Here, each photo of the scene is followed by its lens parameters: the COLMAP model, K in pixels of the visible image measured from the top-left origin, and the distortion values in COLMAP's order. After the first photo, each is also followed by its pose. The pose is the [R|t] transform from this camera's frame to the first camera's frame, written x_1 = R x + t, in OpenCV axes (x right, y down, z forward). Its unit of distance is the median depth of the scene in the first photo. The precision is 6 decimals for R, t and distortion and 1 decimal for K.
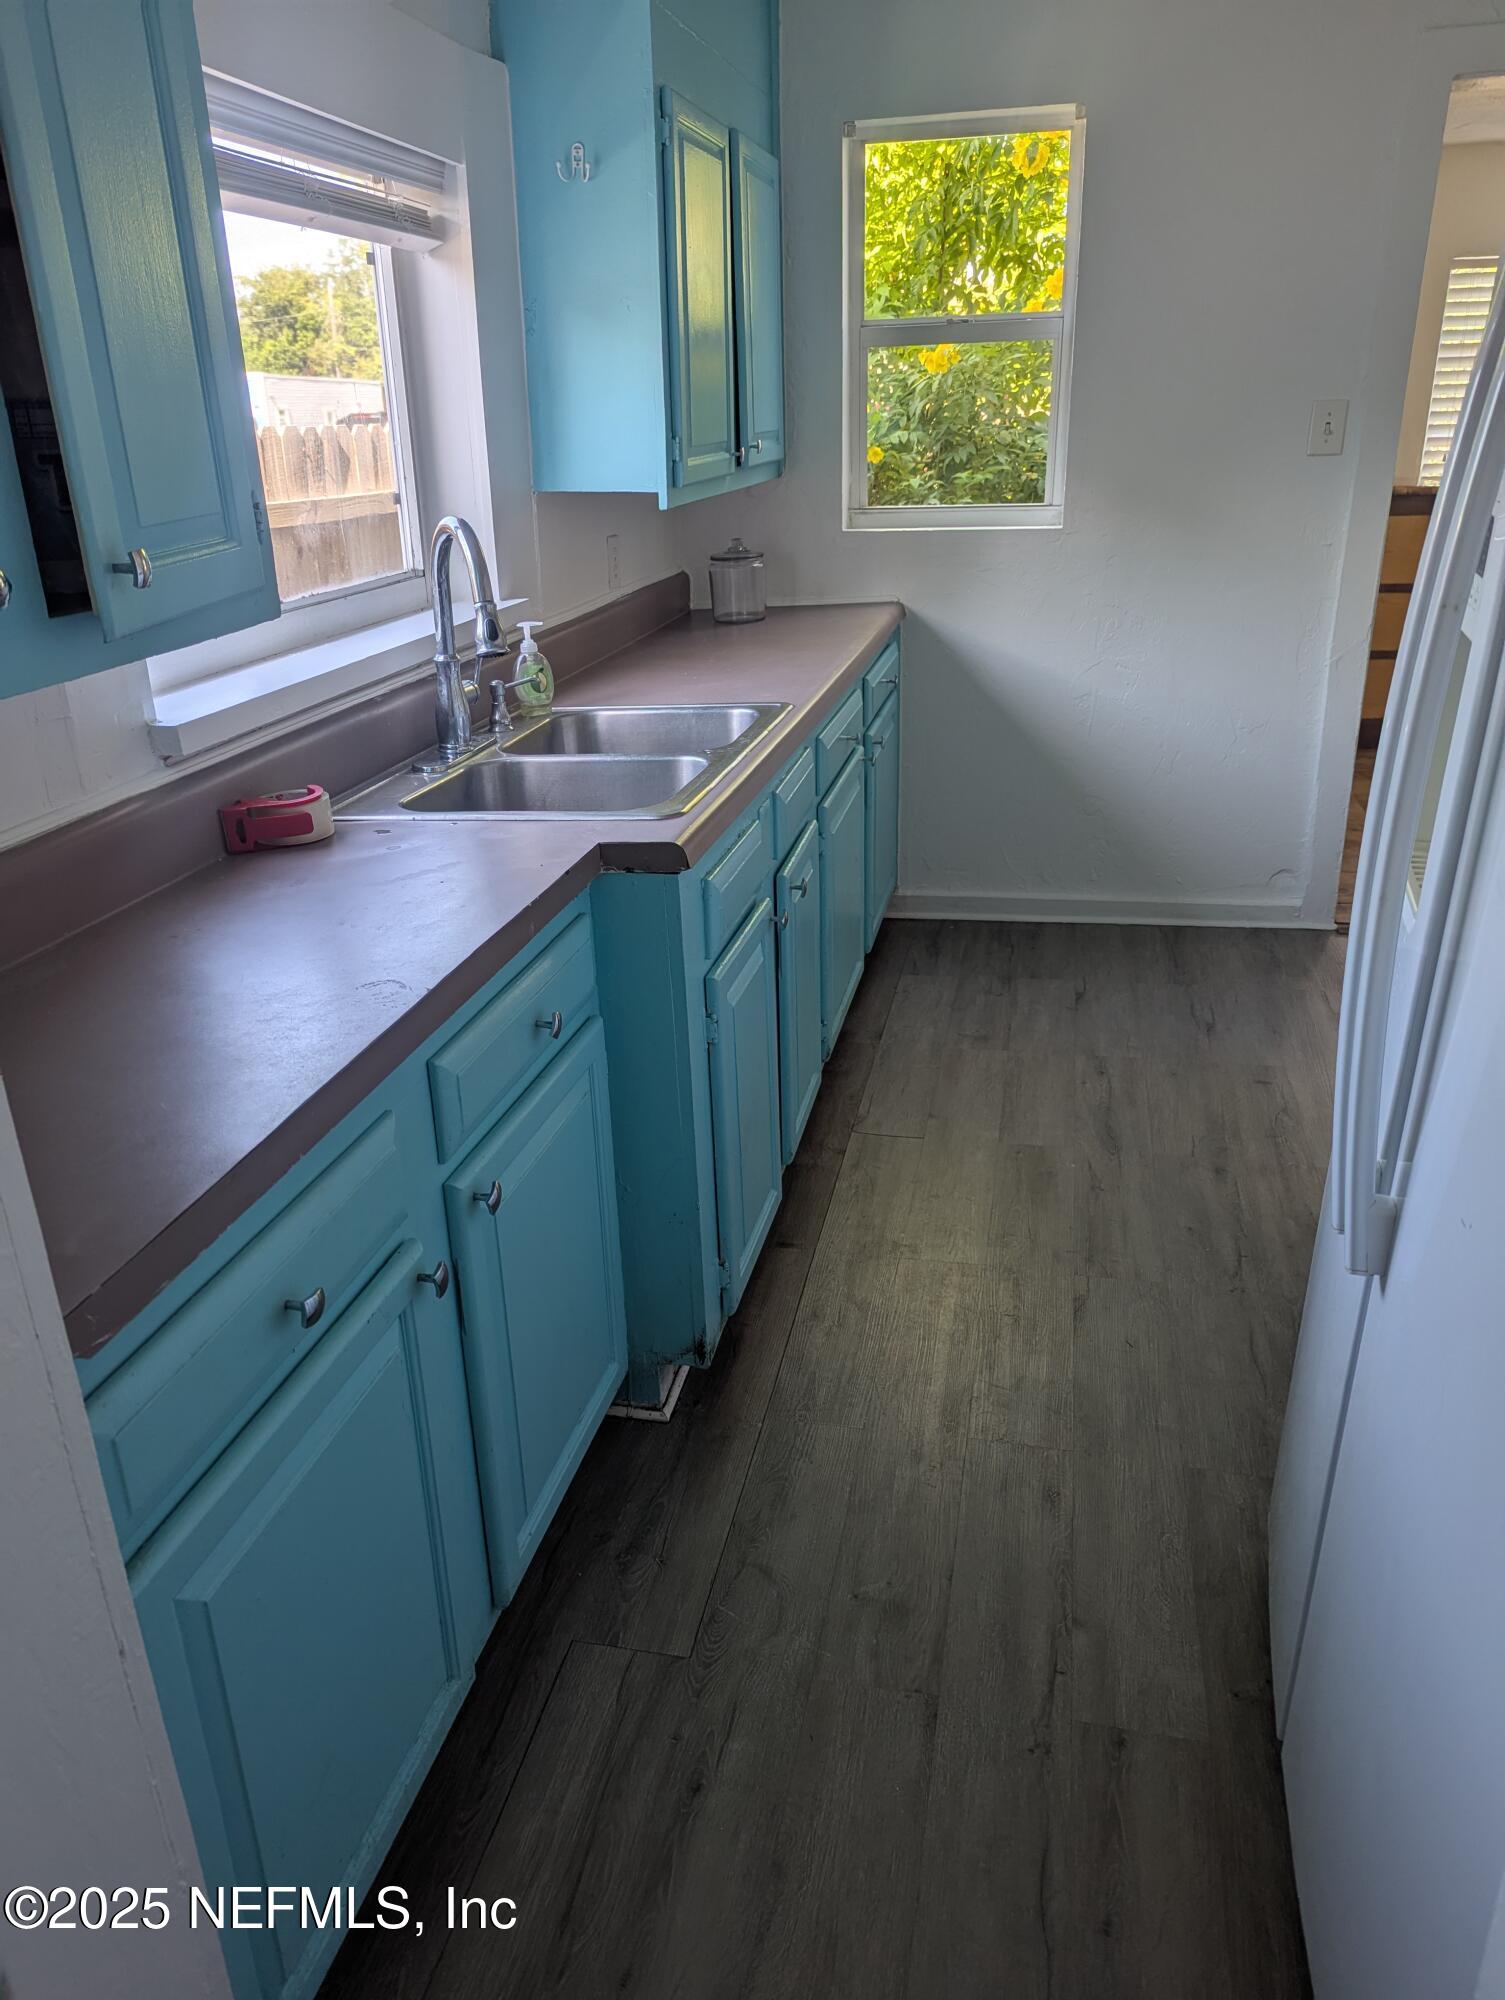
lens RADIAL K [[1417.1, 0, 737.9], [0, 1417.1, 997.7], [0, 0, 1]] dist [0.041107, -0.028337]
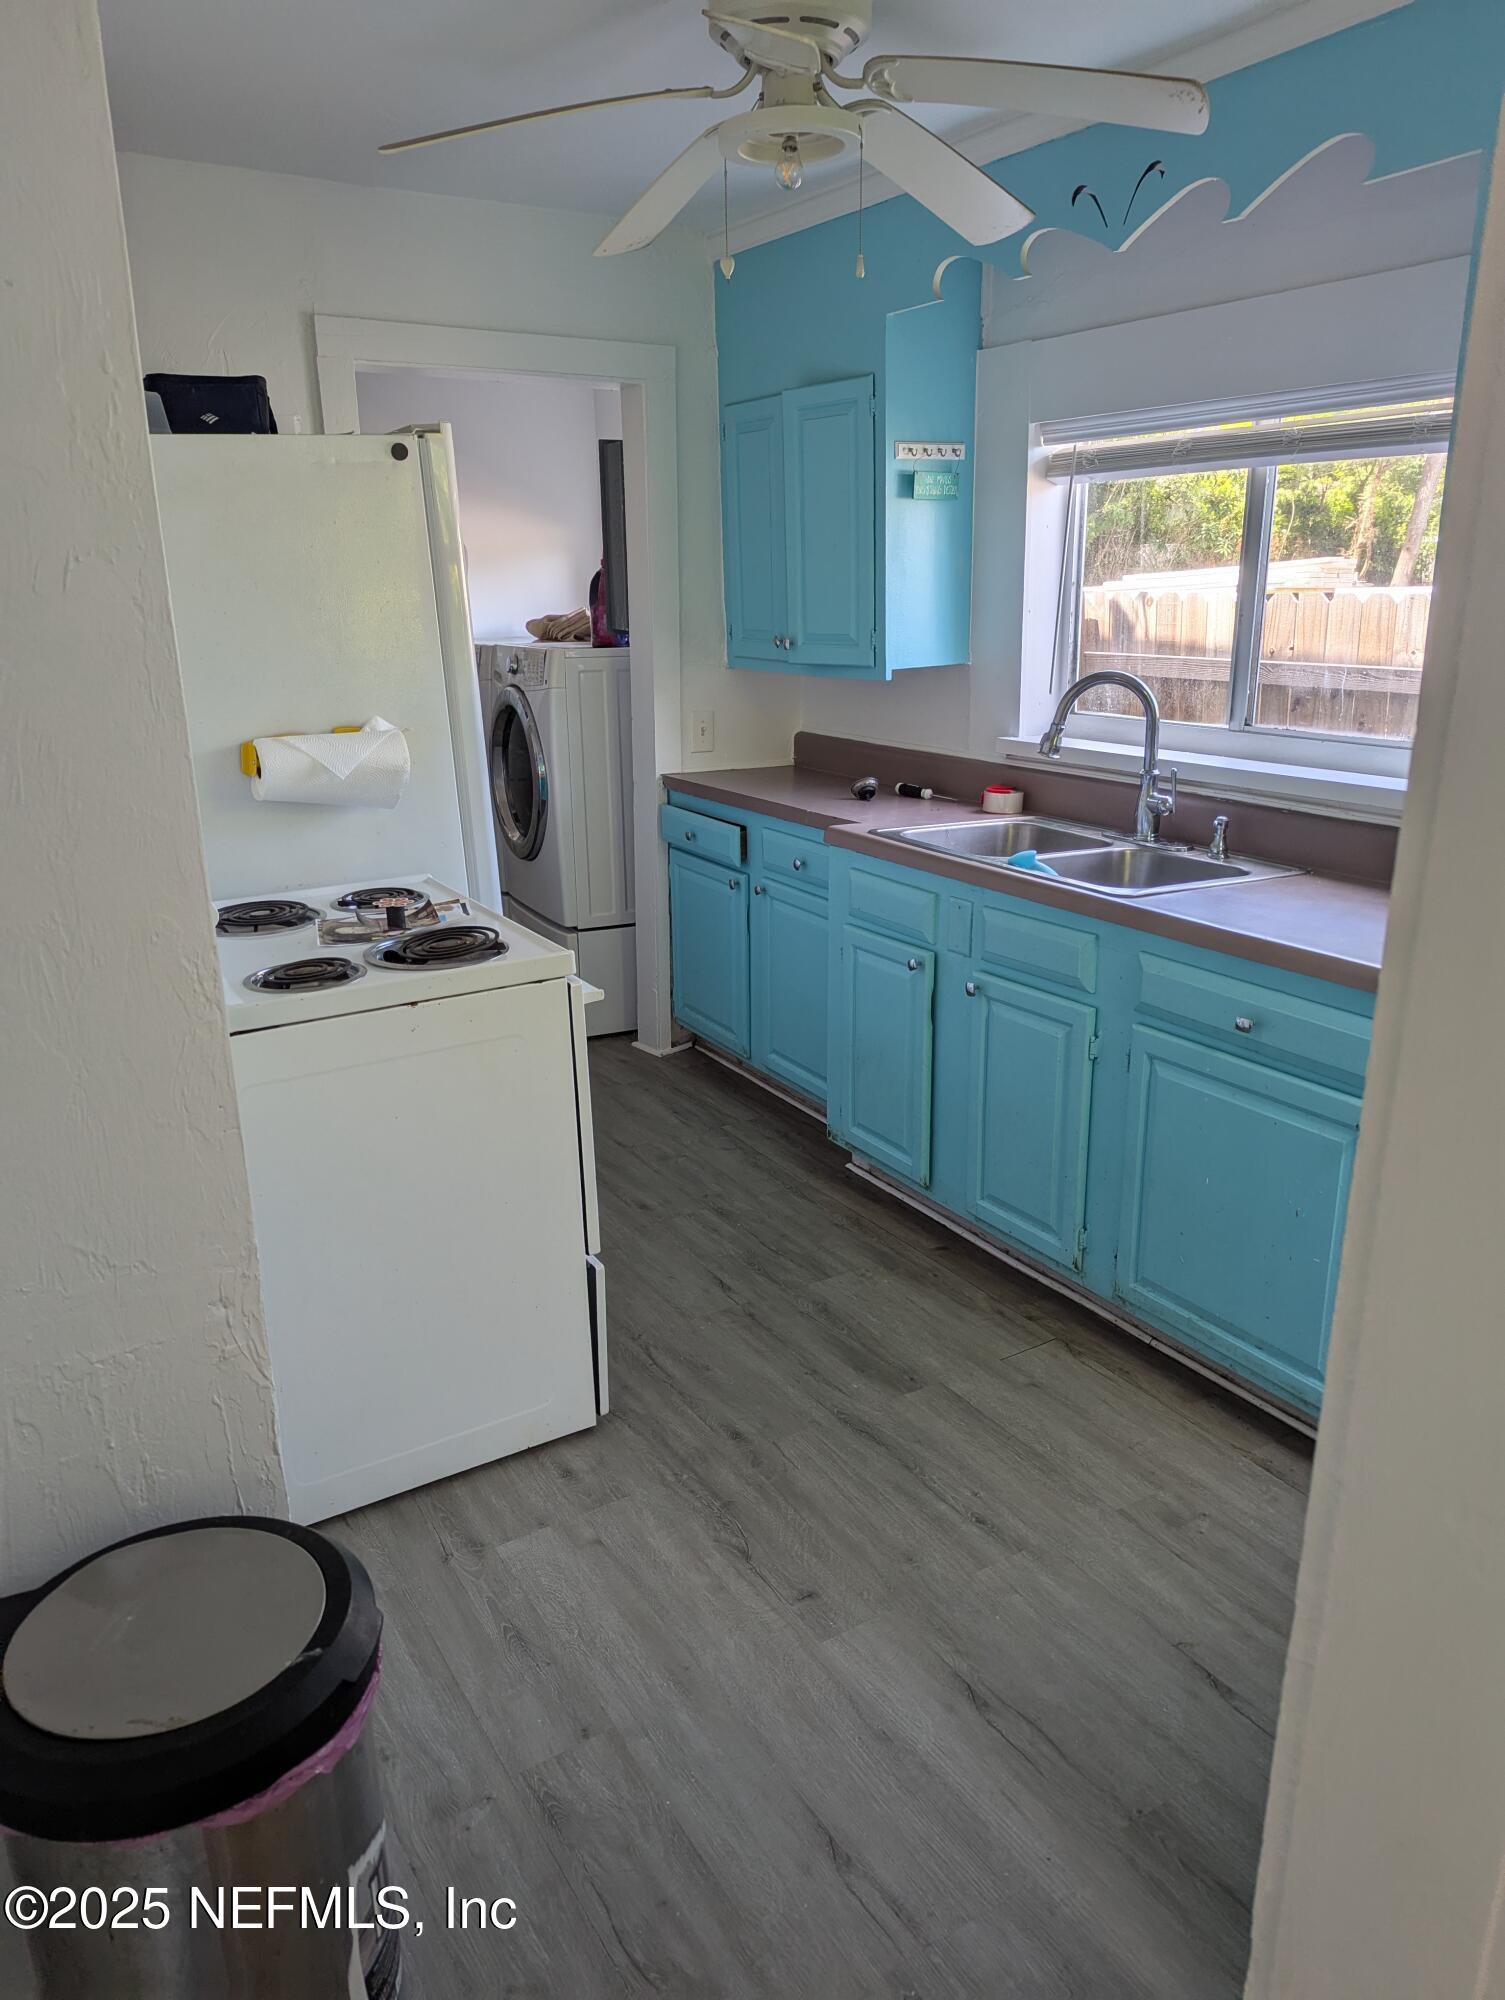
lens RADIAL K [[1417.1, 0, 751.4], [0, 1417.1, 1005.5], [0, 0, 1]] dist [0.041107, -0.028337]
pose [[-0.719567, 0.246544, -0.649183, 0.803647], [-0.227784, 0.799330, 0.556046, -0.577403], [0.656001, 0.547986, -0.519013, 1.240310]]
